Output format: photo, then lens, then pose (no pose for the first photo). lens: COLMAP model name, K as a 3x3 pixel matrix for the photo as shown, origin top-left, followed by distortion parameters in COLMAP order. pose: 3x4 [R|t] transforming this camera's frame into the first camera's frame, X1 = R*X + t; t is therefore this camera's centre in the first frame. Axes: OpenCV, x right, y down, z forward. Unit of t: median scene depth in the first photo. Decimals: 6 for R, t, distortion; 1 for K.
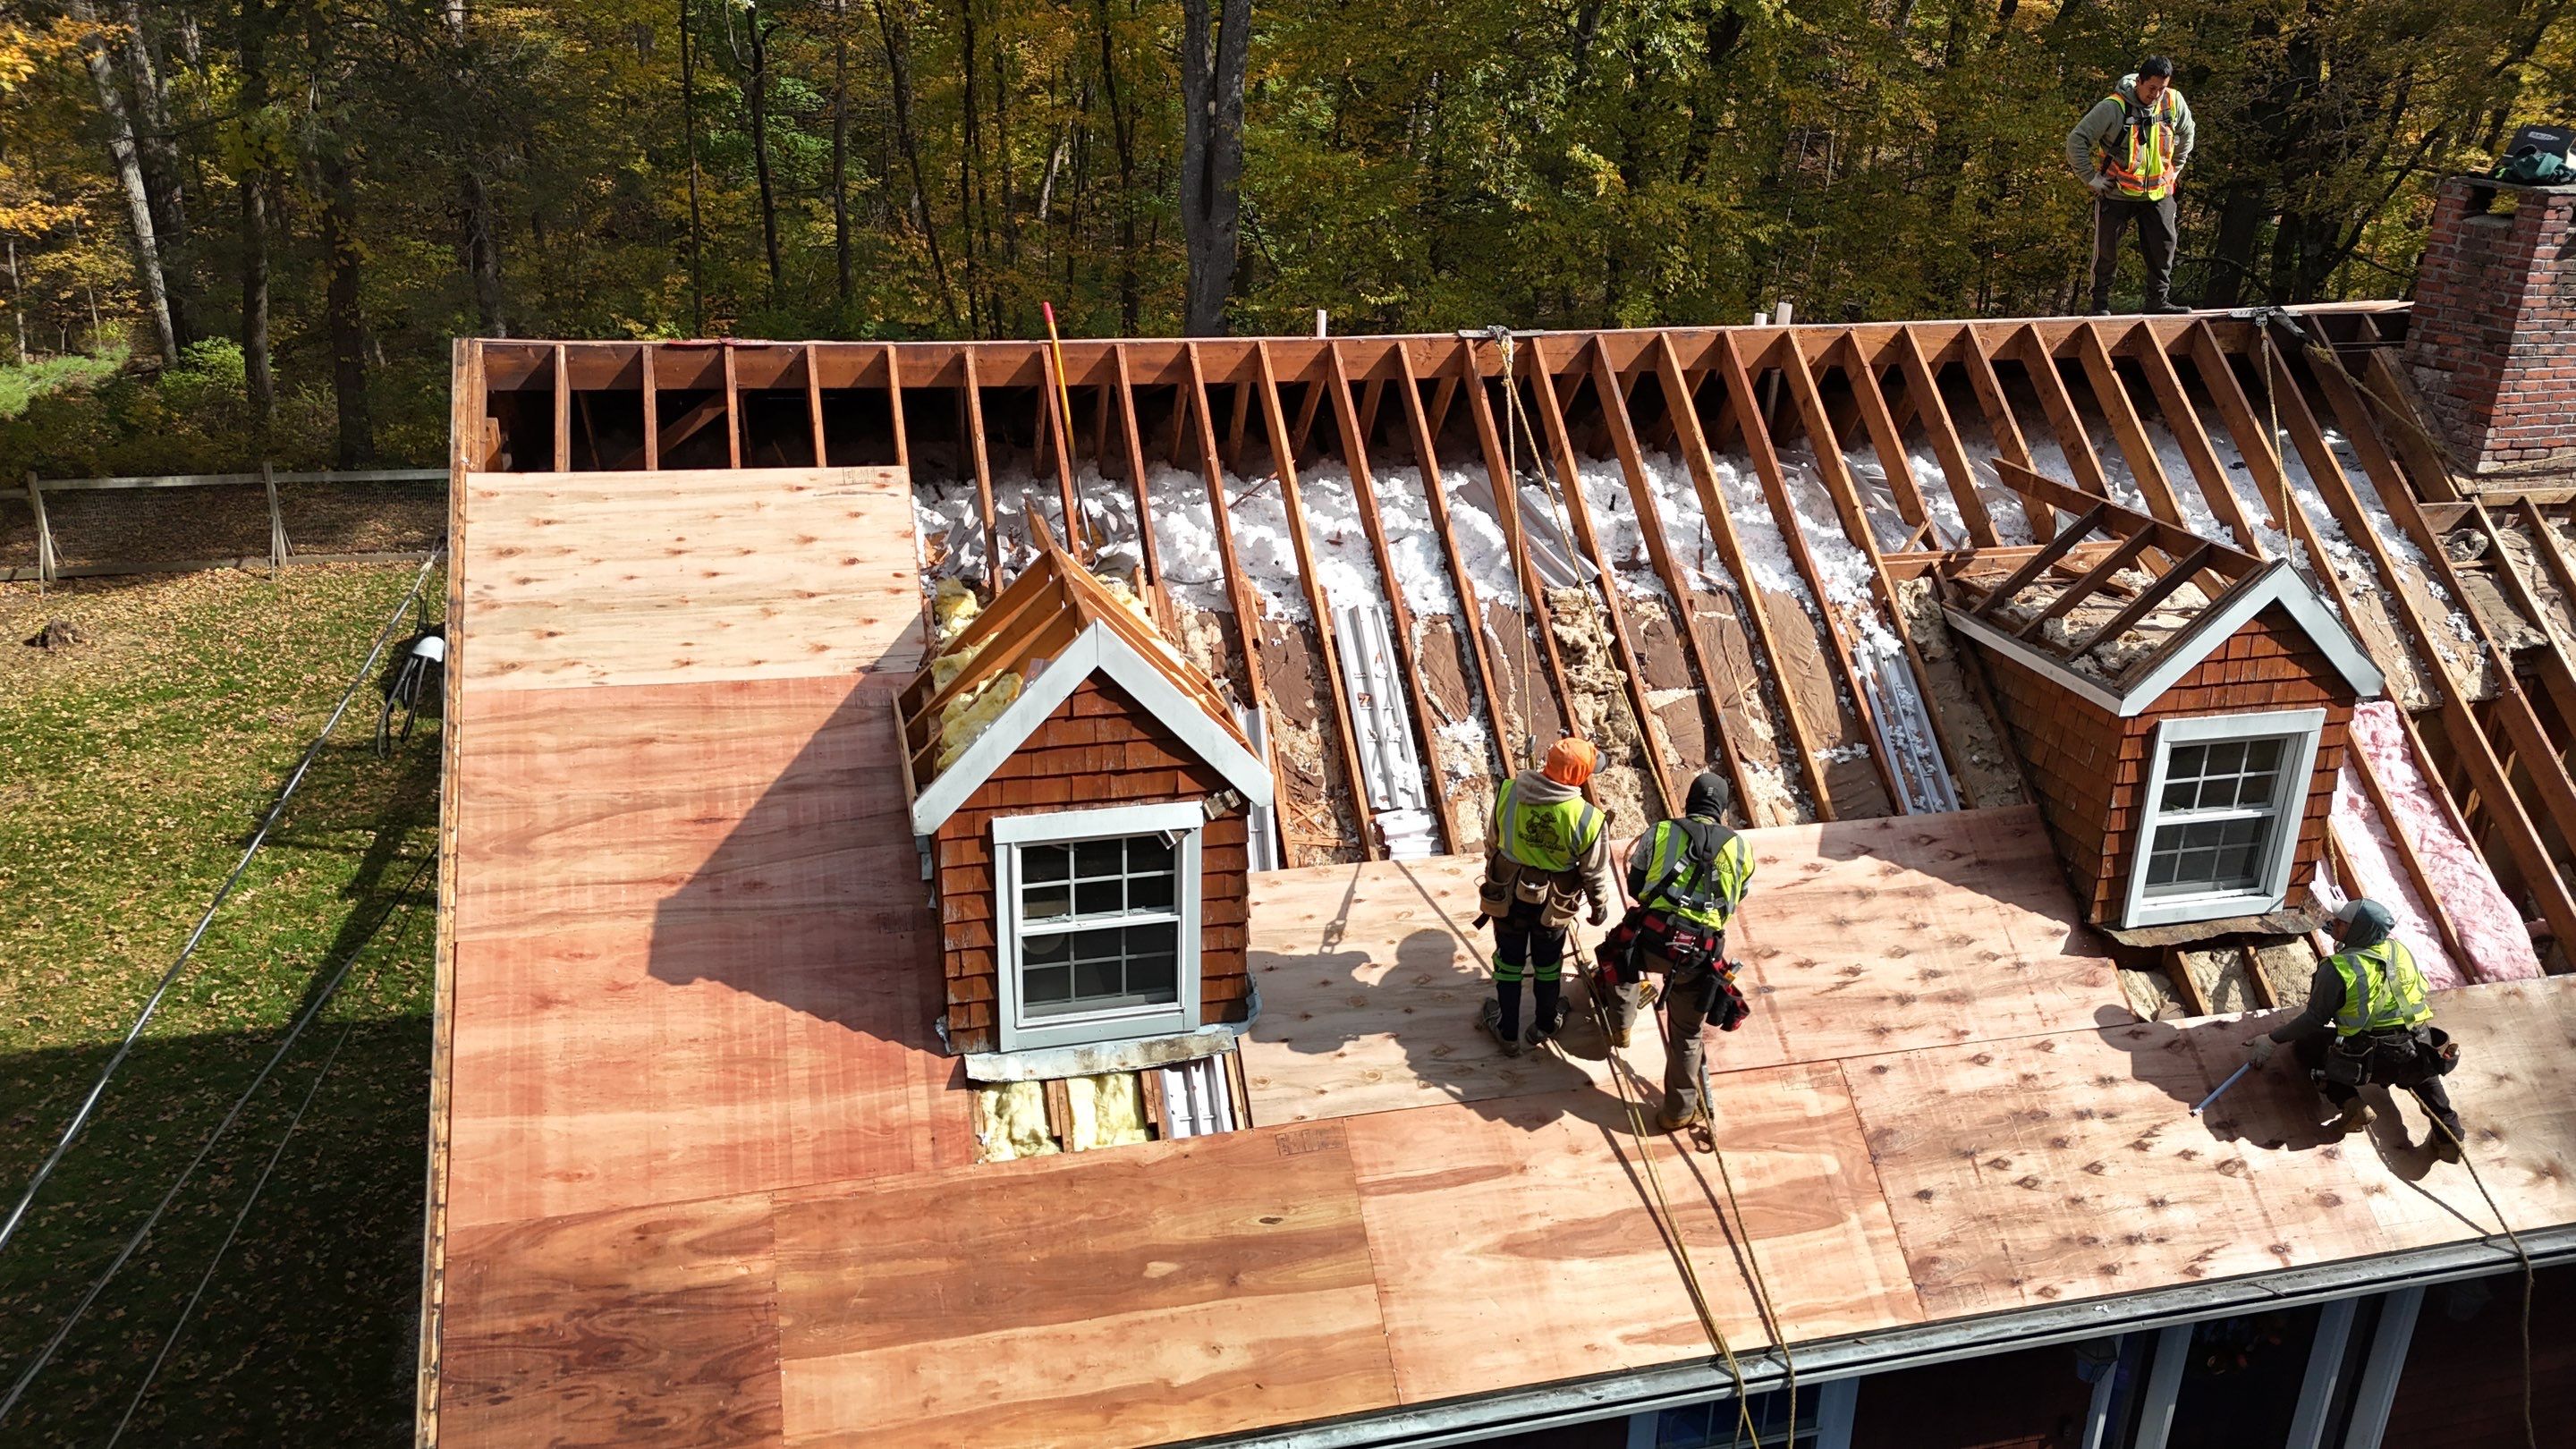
lens RADIAL K [[1895.2, 0, 1287.6], [0, 1895.2, 711.7], [0, 0, 1]] dist [0.075706, -0.065962]
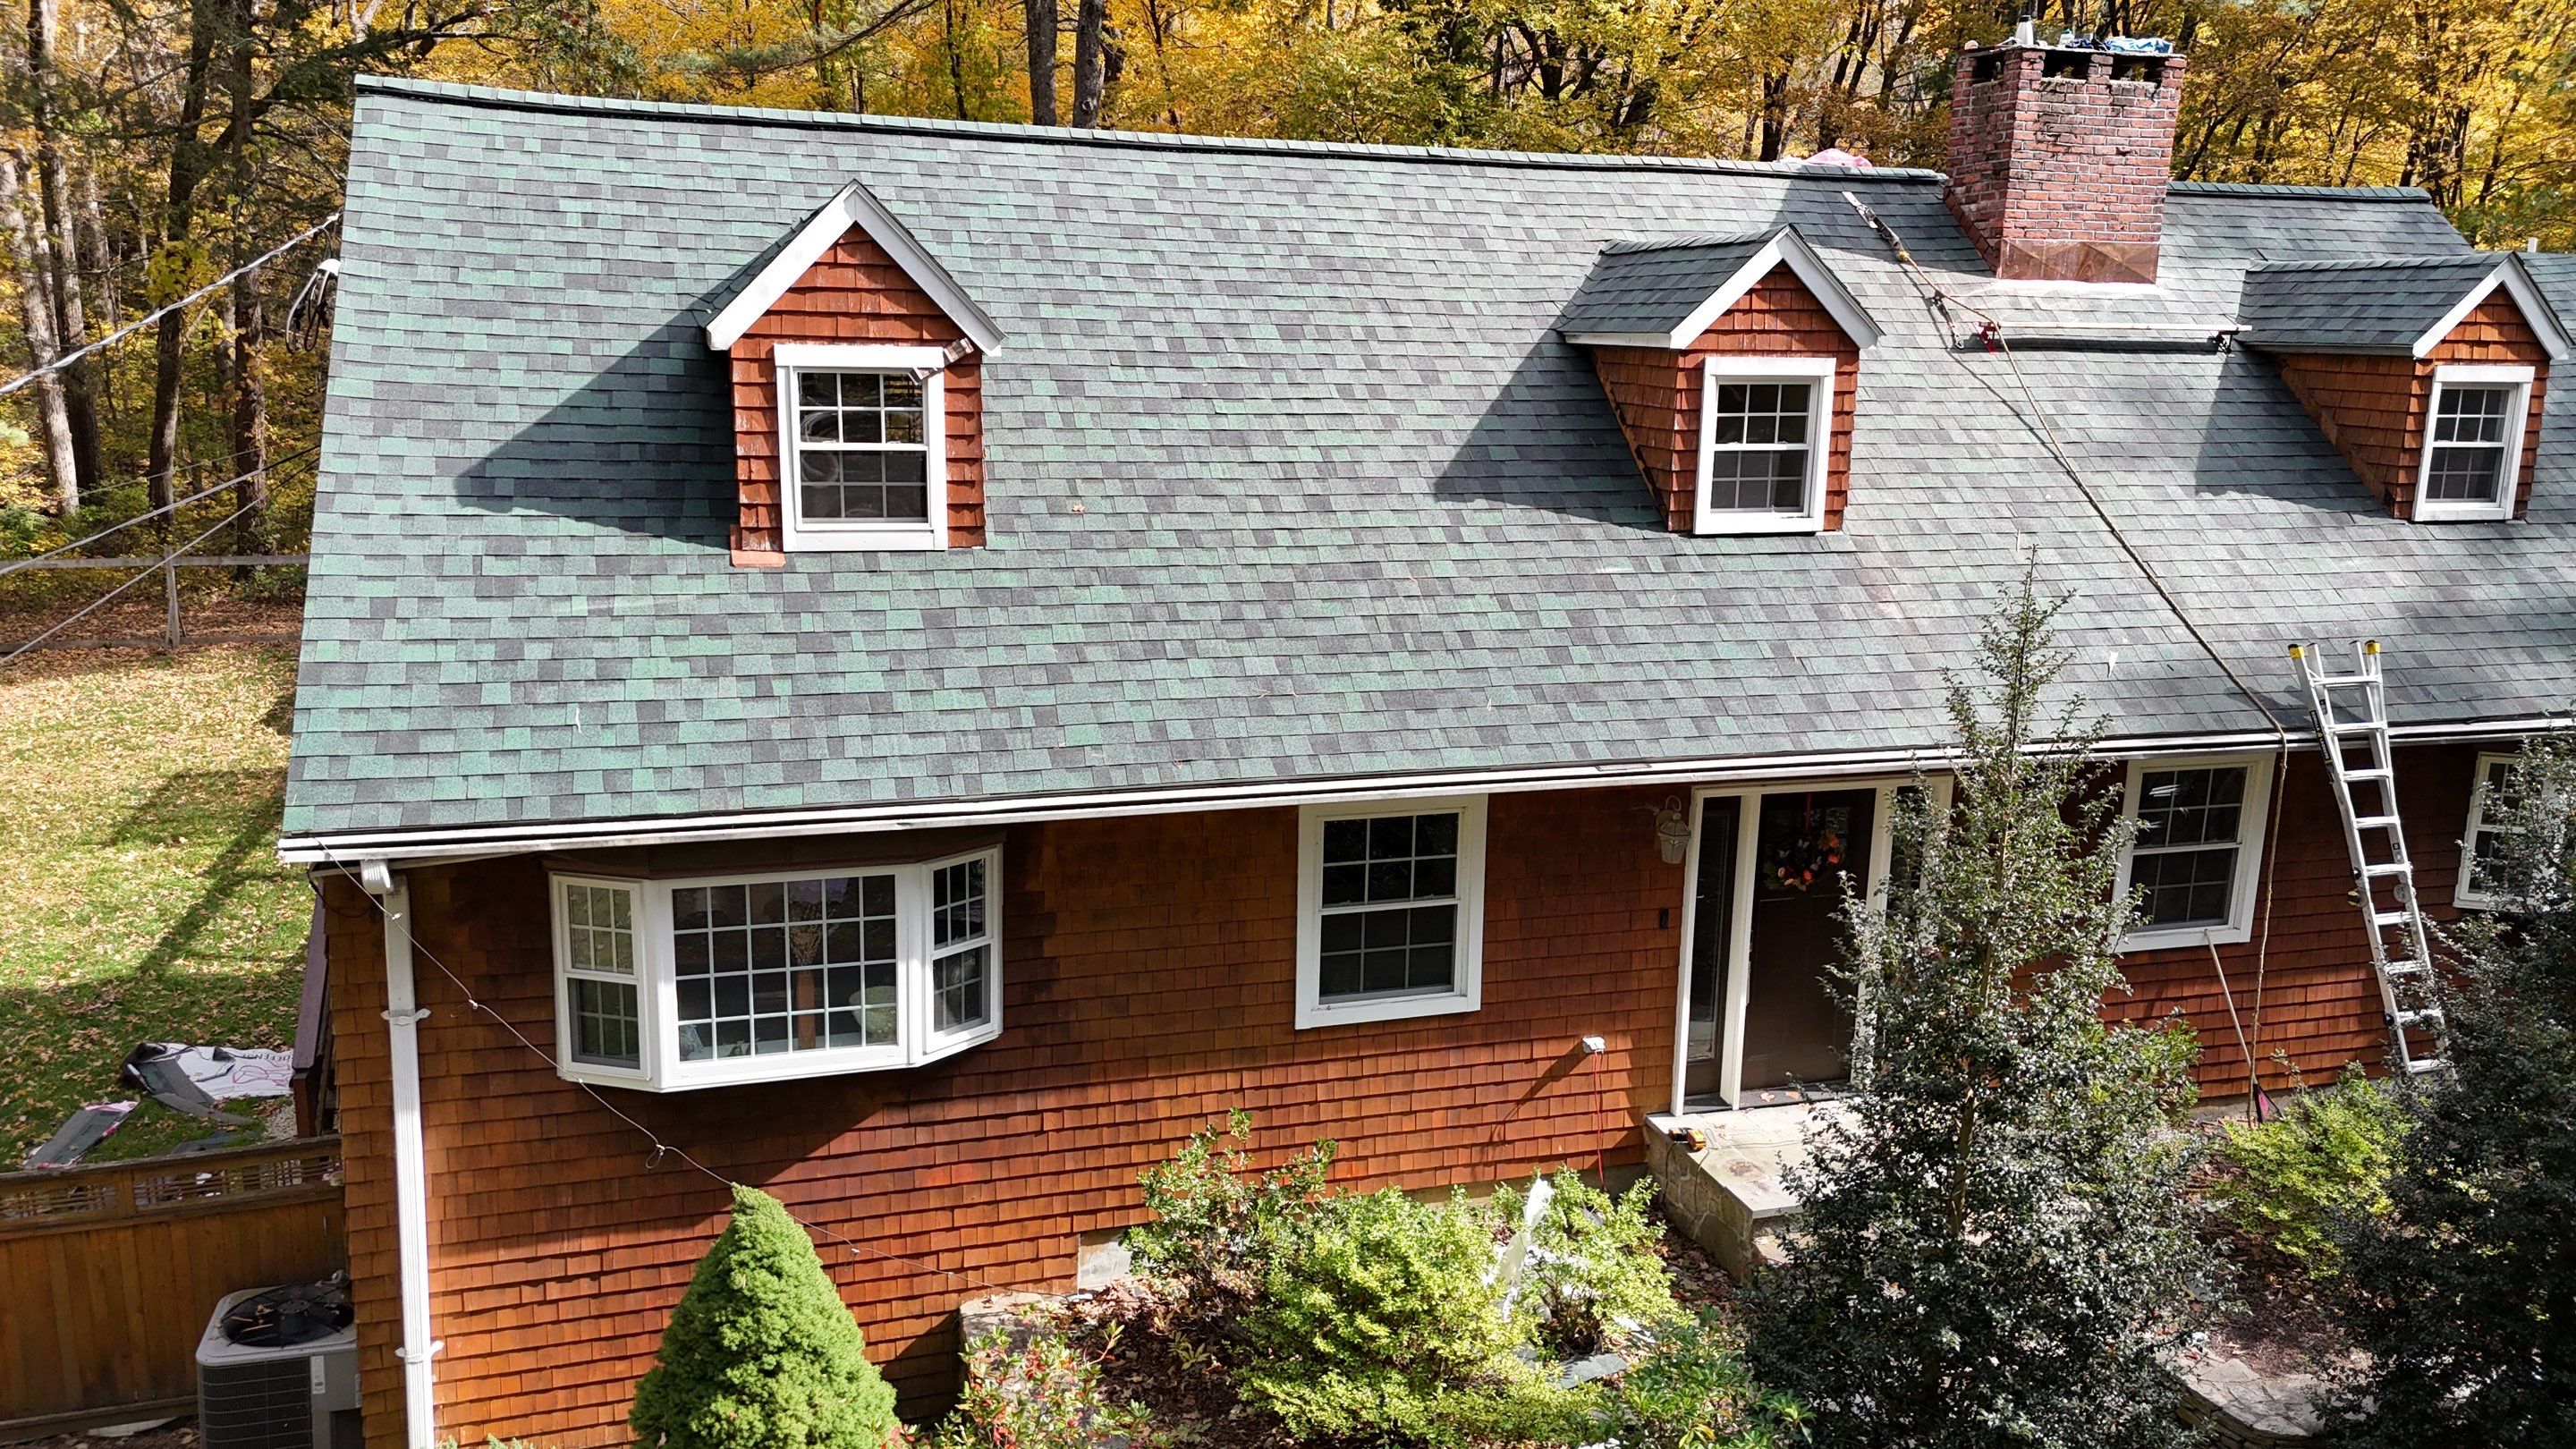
lens RADIAL K [[1895.2, 0, 1287.6], [0, 1895.2, 711.7], [0, 0, 1]] dist [0.075706, -0.065962]
pose [[0.998585, -0.014359, 0.051211, 0.116809], [0.022126, 0.987745, -0.154500, 0.485628], [-0.048365, 0.155414, 0.986665, -0.244461]]
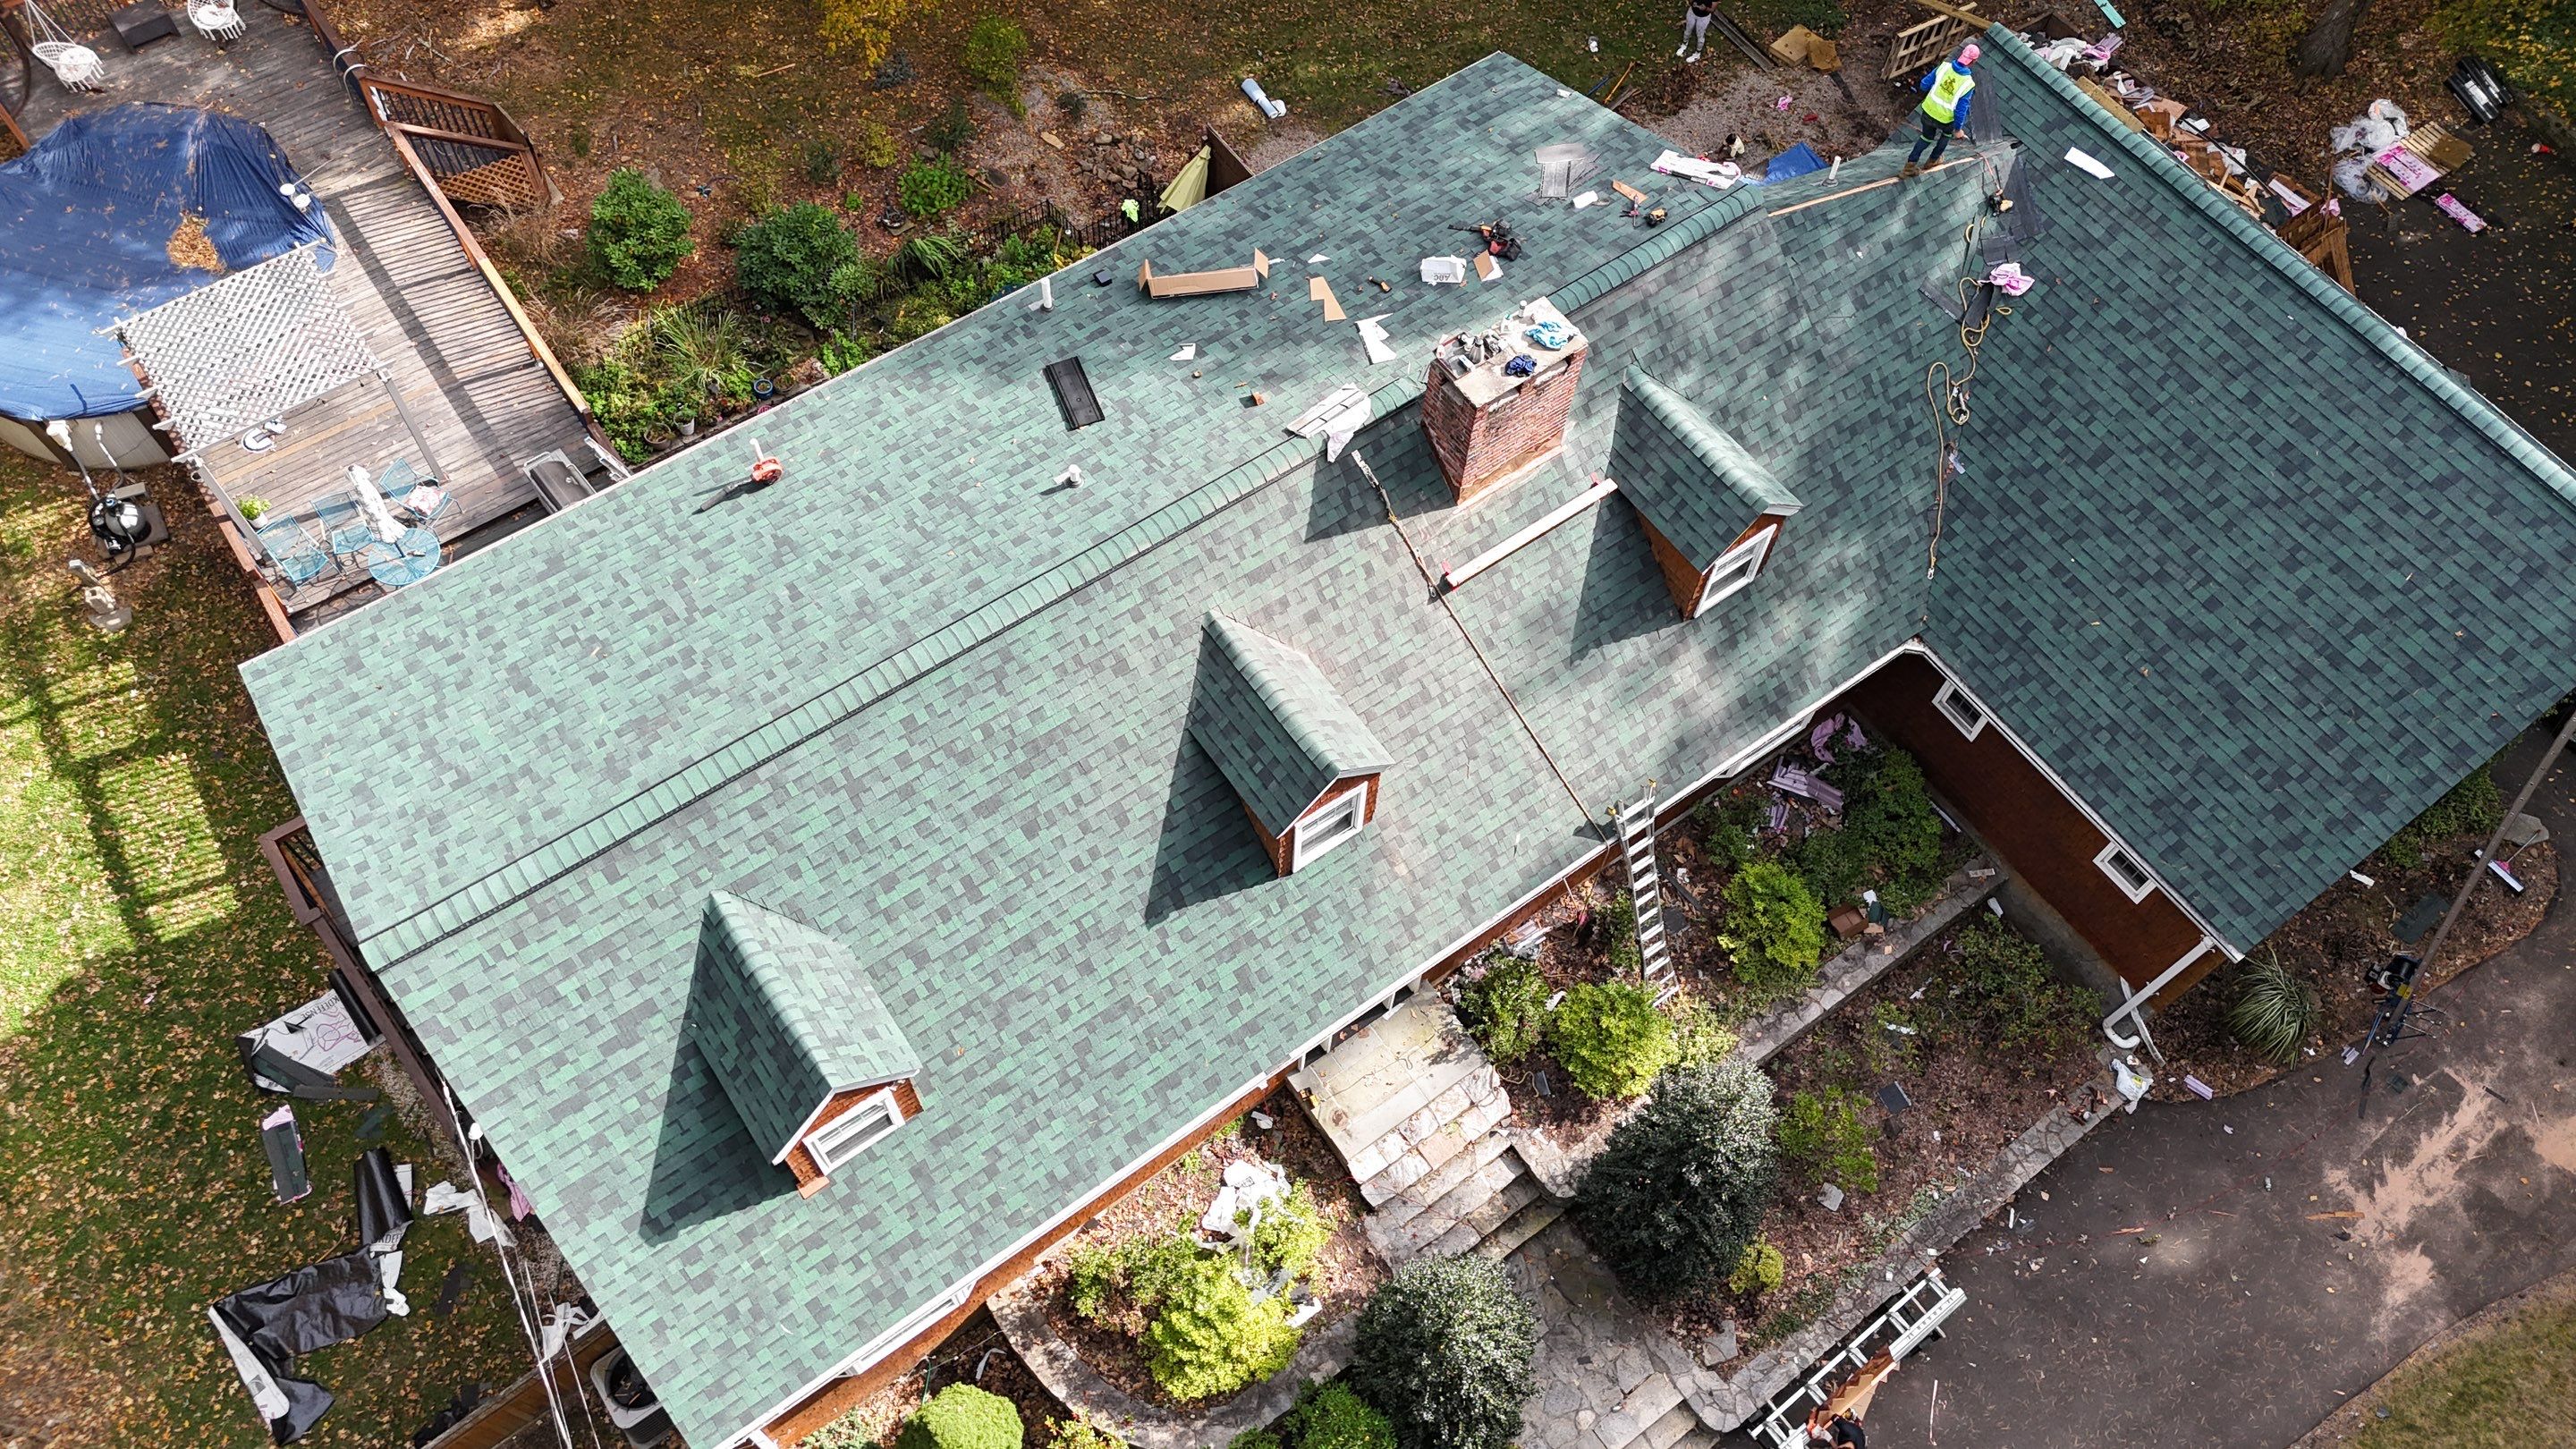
lens RADIAL K [[1890.5, 0, 1293.6], [0, 1890.5, 718.8], [0, 0, 1]] dist [0.064571, -0.047250]
pose [[0.932422, -0.308865, 0.187594, 0.109064], [0.116478, 0.748285, 0.653071, -1.623714], [-0.342085, -0.587088, 0.733694, -0.517757]]
